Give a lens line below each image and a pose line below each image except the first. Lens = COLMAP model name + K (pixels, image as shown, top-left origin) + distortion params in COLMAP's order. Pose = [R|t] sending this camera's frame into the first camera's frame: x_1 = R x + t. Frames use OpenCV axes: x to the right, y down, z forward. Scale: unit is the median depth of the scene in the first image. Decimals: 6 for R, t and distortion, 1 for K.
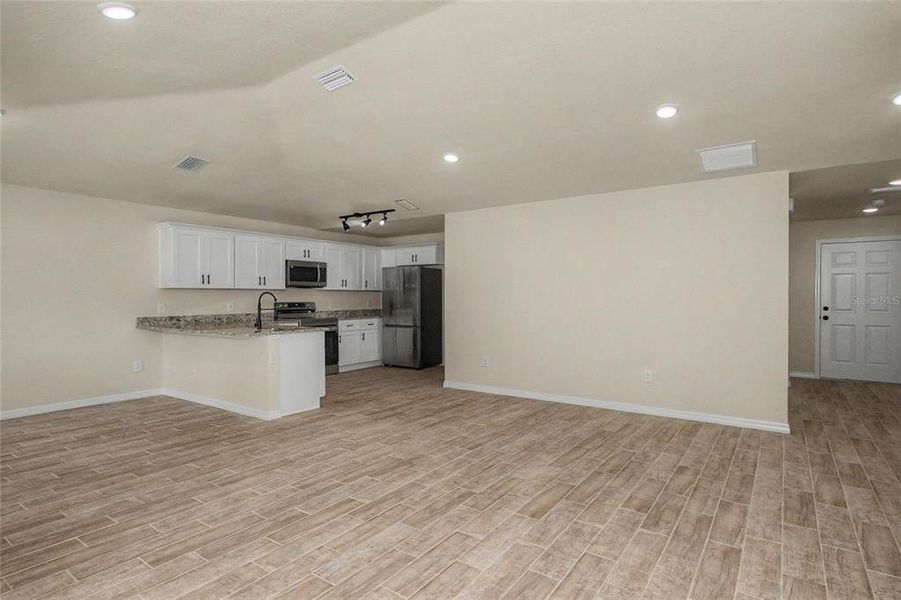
lens RADIAL K [[469.3, 0, 452.1], [0, 469.3, 306.2], [0, 0, 1]] dist [-0.003397, 0.001901]
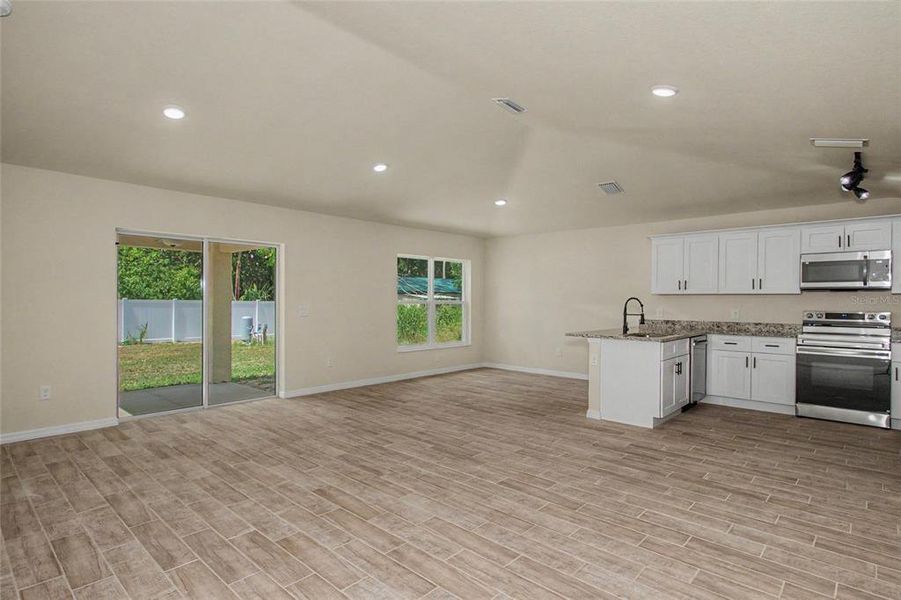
lens RADIAL K [[475.8, 0, 445.2], [0, 475.8, 303.0], [0, 0, 1]] dist [-0.000120, 0.000528]
pose [[-0.132916, 0.005350, -0.991113, 0.575197], [-0.029412, 0.999524, 0.009340, -0.013797], [0.990691, 0.030392, -0.132695, 0.647810]]
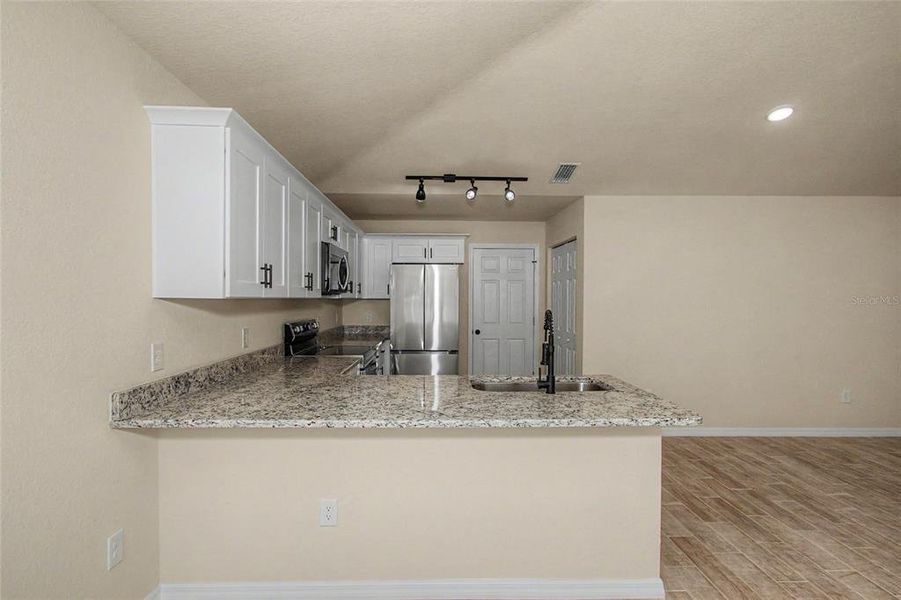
lens RADIAL K [[464.1, 0, 450.5], [0, 464.1, 300.0], [0, 0, 1]] dist [0.000665, 0.001382]
pose [[0.802309, 0.003766, 0.596897, -0.655642], [0.007835, 0.999828, -0.016839, -0.029232], [-0.596857, 0.018187, 0.802141, 0.604065]]
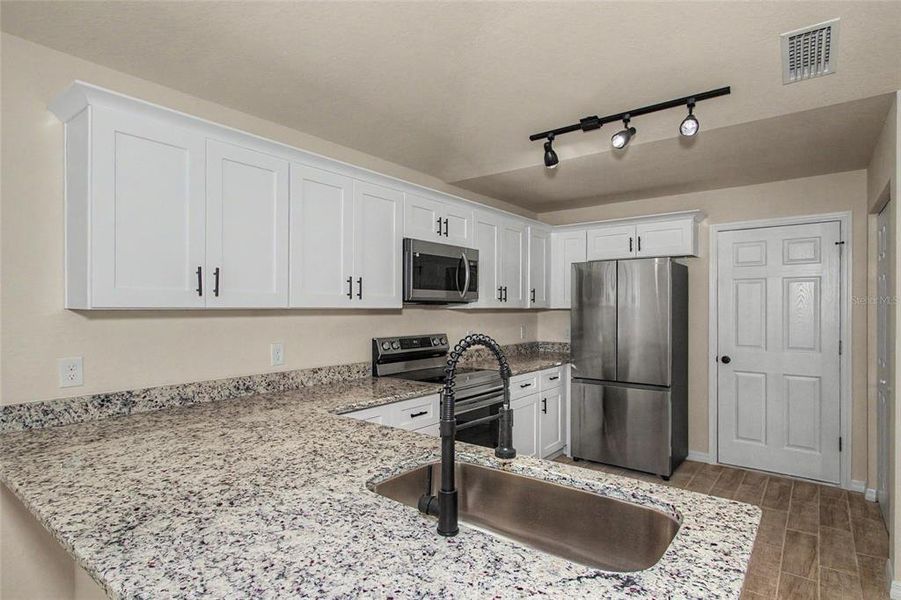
lens RADIAL K [[469.3, 0, 452.1], [0, 469.3, 306.2], [0, 0, 1]] dist [-0.003397, 0.001901]
pose [[0.998263, 0.002390, -0.058859, -0.344227], [-0.003924, 0.999655, -0.025964, -0.032920], [0.058777, 0.026150, 0.997929, 0.700254]]
